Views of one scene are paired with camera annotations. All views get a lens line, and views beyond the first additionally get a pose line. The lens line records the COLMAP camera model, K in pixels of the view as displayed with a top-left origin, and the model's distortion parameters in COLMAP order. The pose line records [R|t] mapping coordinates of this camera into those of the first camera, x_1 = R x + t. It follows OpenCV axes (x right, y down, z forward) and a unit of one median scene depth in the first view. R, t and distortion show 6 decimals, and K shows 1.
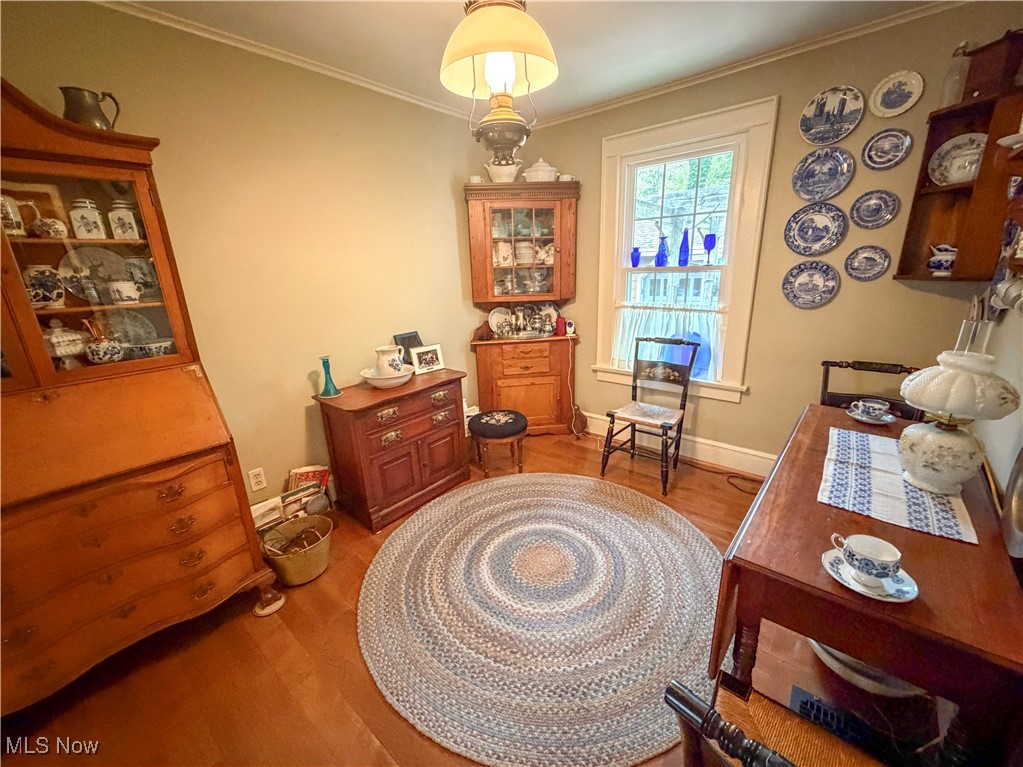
lens RADIAL K [[421.3, 0, 505.9], [0, 421.3, 389.4], [0, 0, 1]] dist [-0.000456, 0.000189]
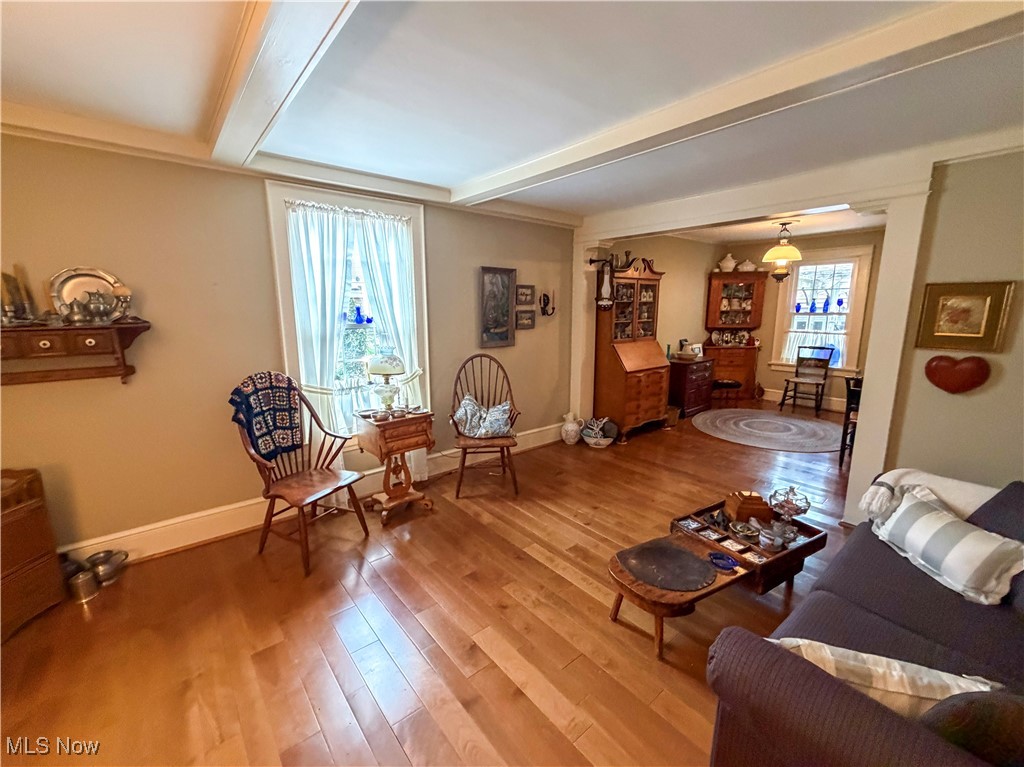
lens RADIAL K [[421.8, 0, 511.3], [0, 421.8, 380.3], [0, 0, 1]] dist [-0.000456, 0.000189]
pose [[0.982262, 0.057829, -0.178371, -0.658122], [-0.076647, 0.991983, -0.100475, 0.339956], [0.171131, 0.112364, 0.978820, -1.174990]]
